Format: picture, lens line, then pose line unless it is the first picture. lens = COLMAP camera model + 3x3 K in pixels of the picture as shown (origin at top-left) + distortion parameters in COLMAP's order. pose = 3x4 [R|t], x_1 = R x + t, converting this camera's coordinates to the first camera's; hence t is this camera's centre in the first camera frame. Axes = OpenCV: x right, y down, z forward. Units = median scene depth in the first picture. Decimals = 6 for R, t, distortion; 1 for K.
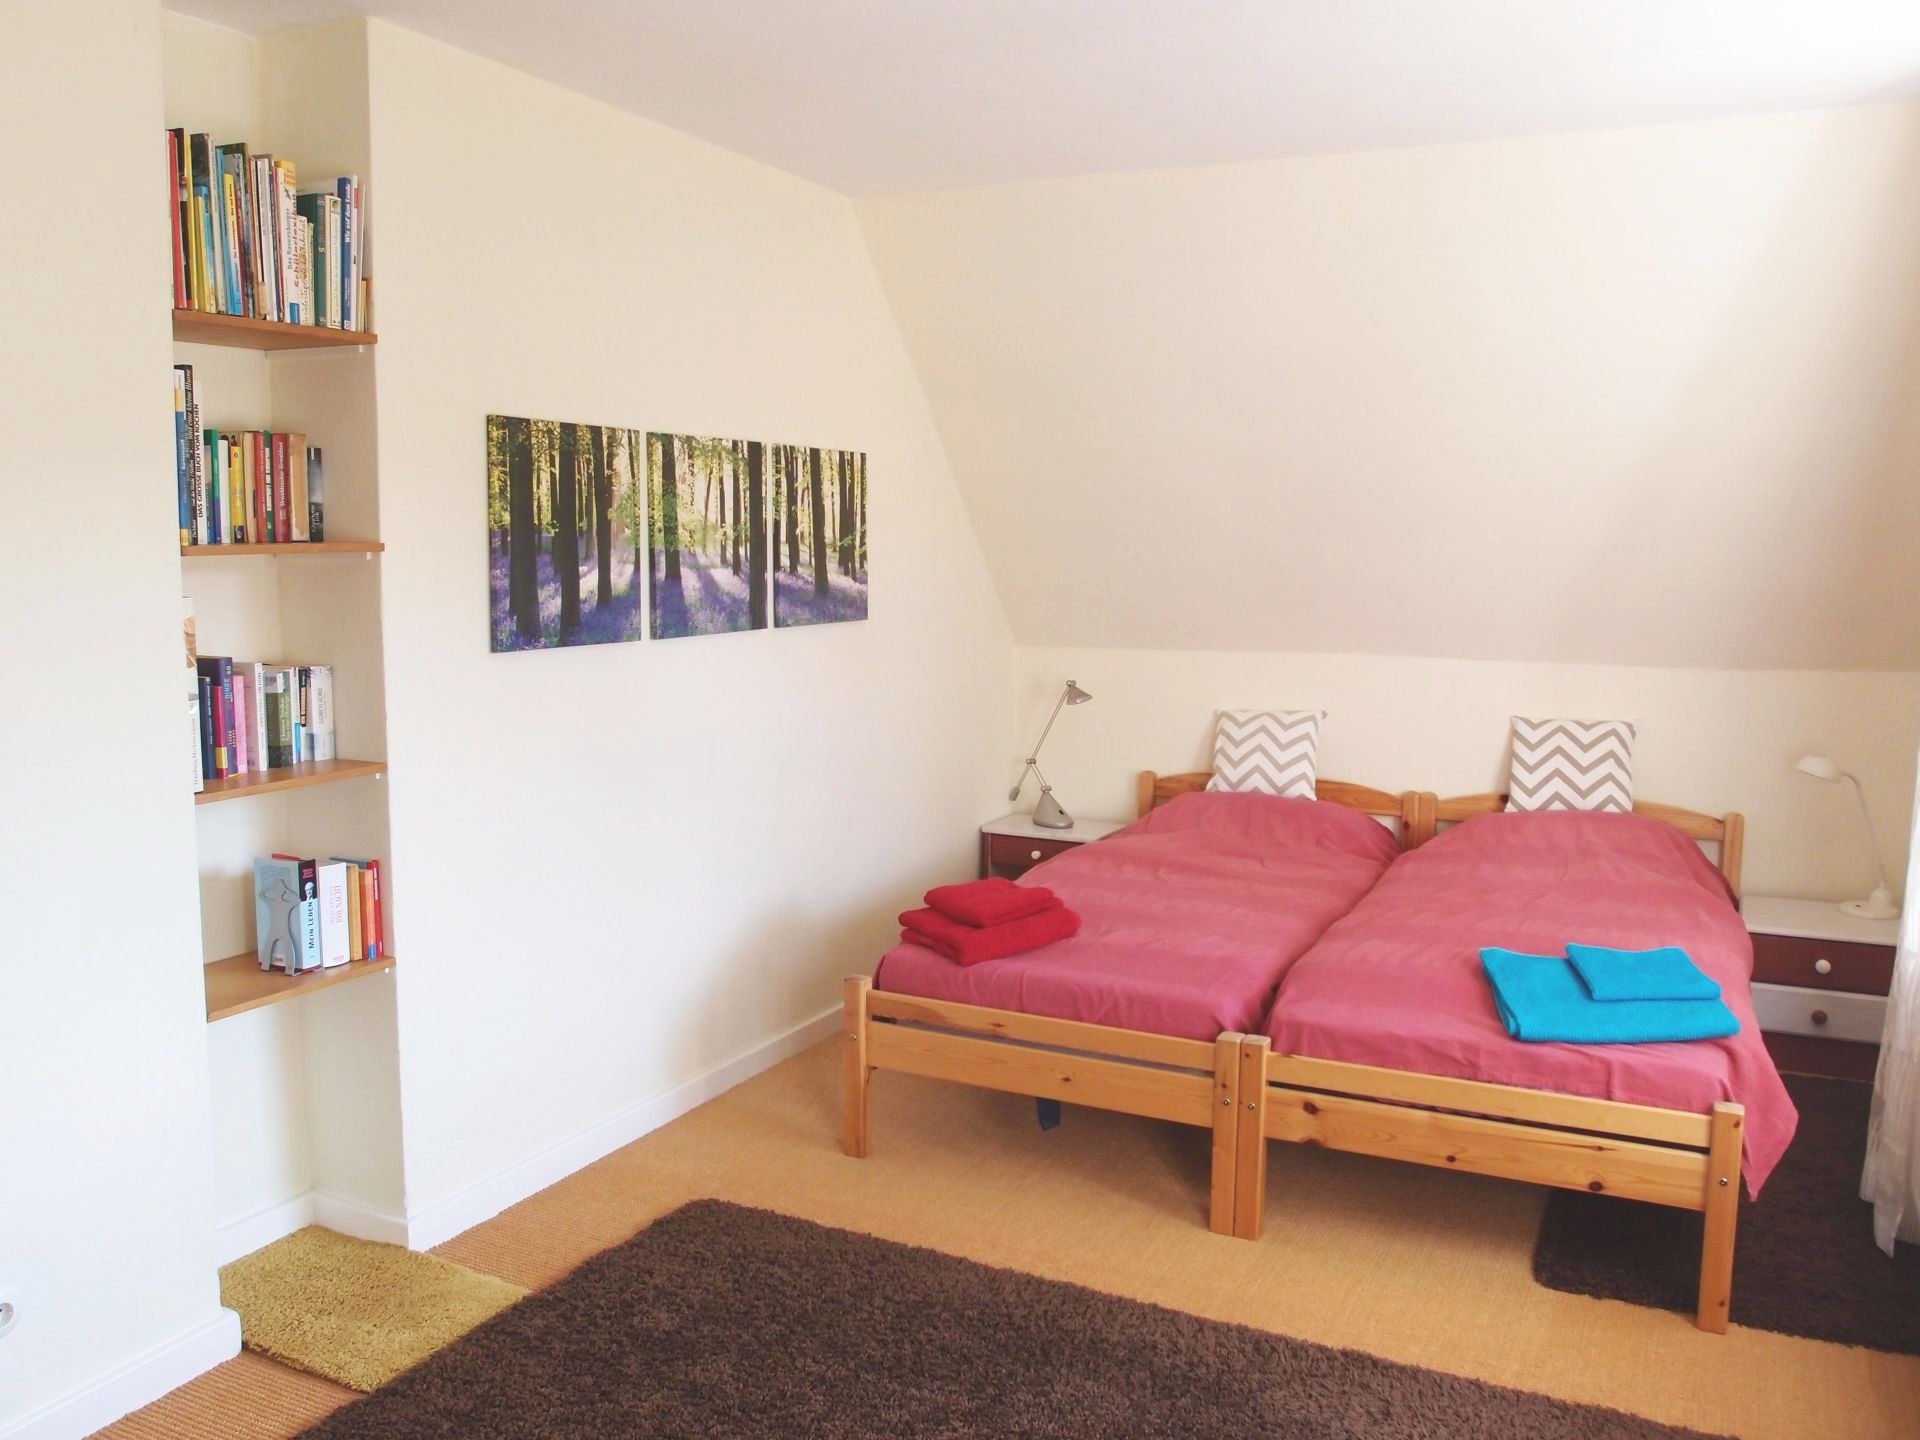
lens RADIAL K [[1578.2, 0, 960.0], [0, 1578.2, 720.0], [0, 0, 1]] dist [-0.099797, 0.067744]
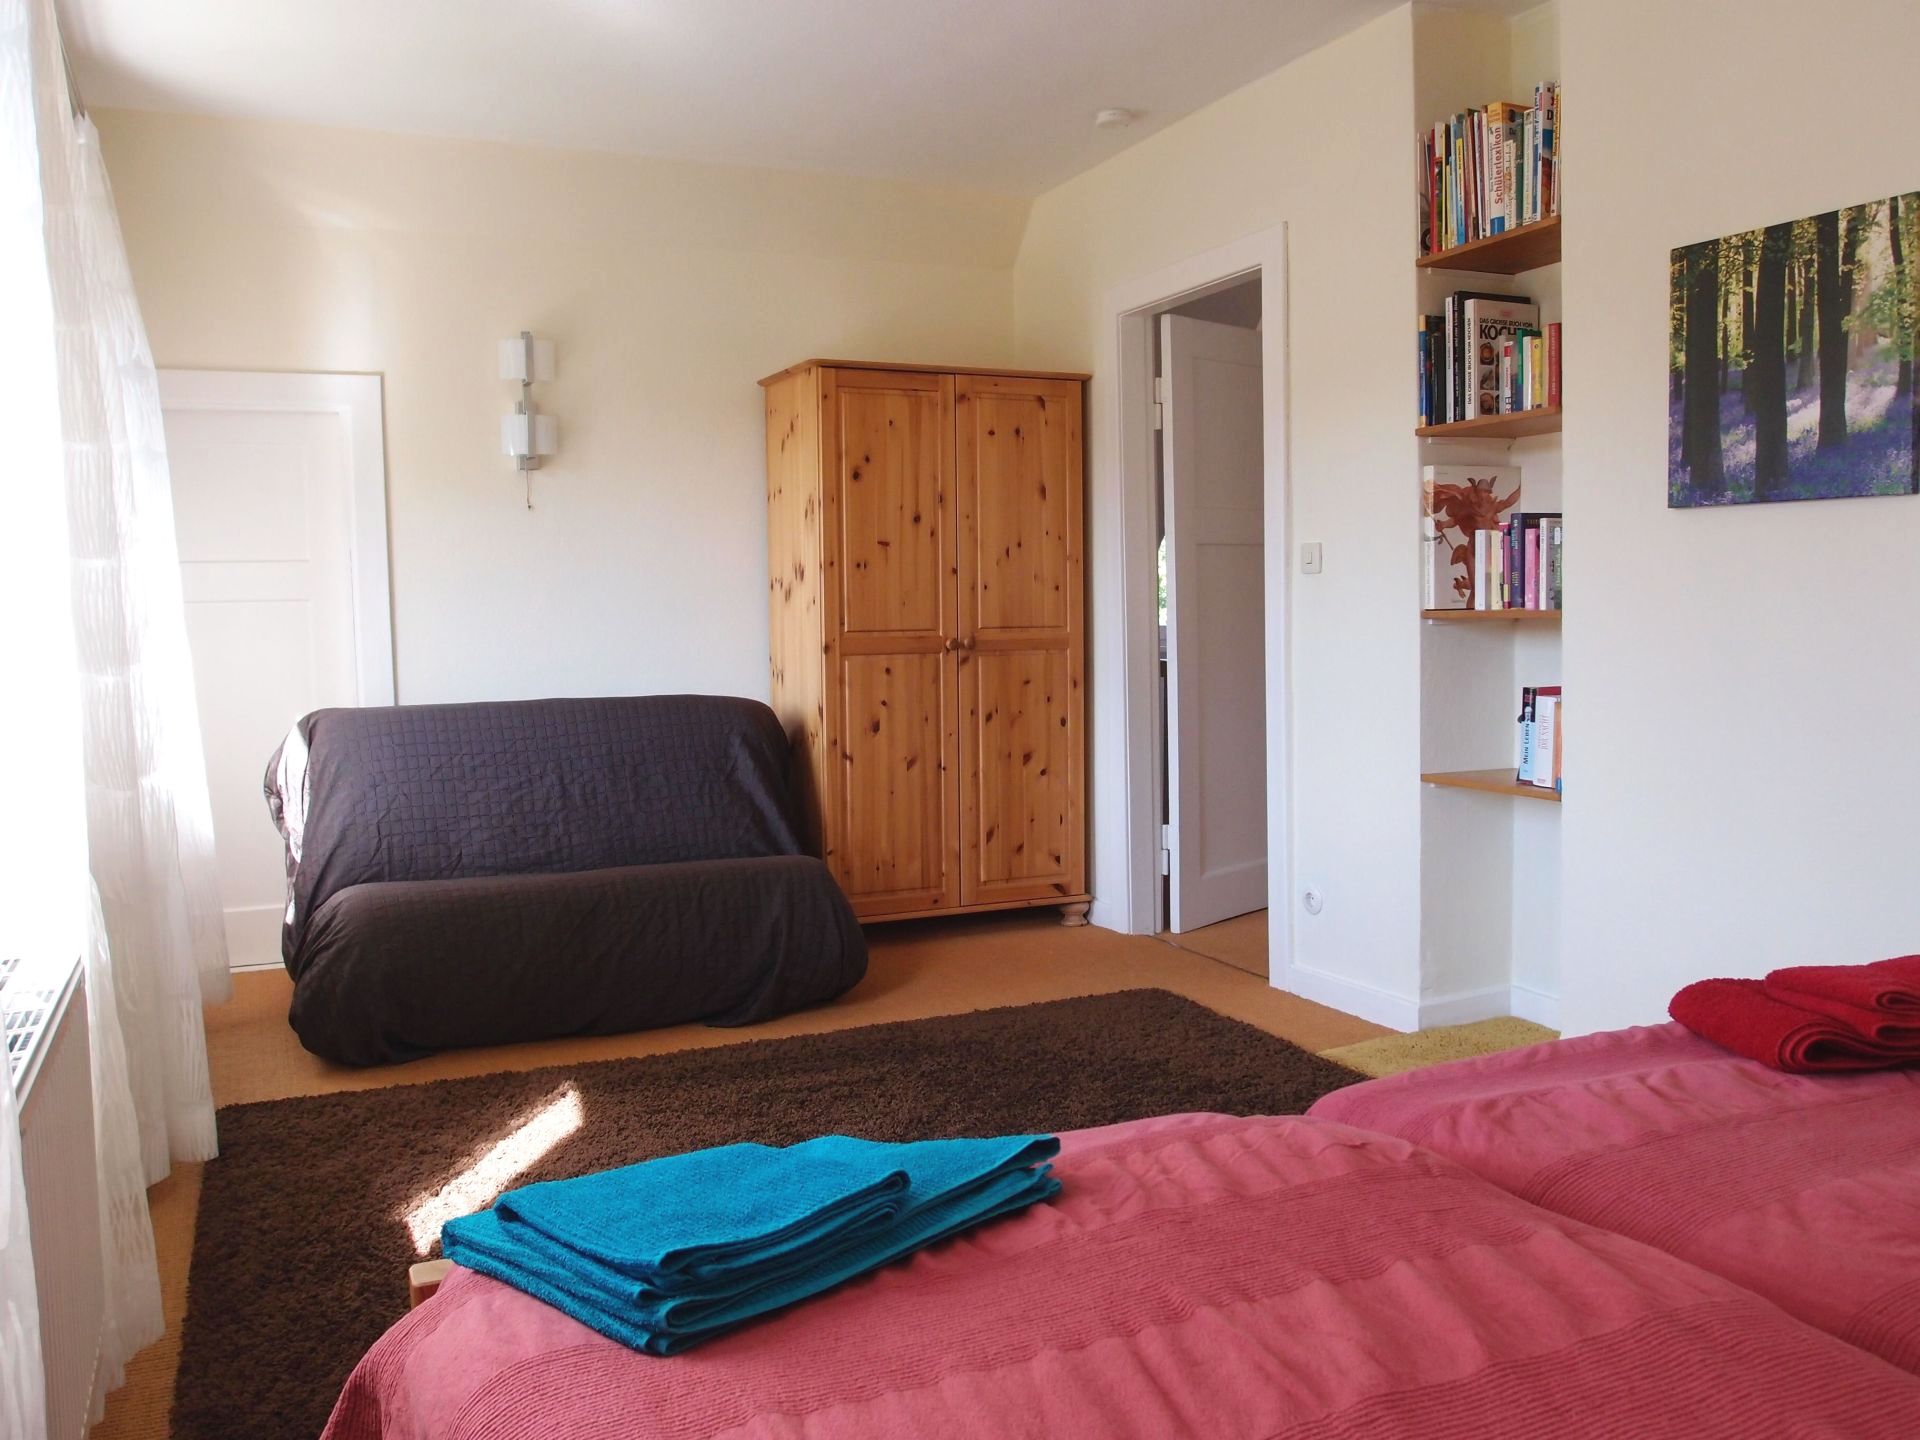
lens RADIAL K [[1578.2, 0, 960.0], [0, 1578.2, 720.0], [0, 0, 1]] dist [-0.099797, 0.067744]
pose [[-0.631714, 0.067466, -0.772260, 0.656224], [-0.072058, 0.986782, 0.145151, -0.021316], [0.771845, 0.147342, -0.618503, 1.215497]]
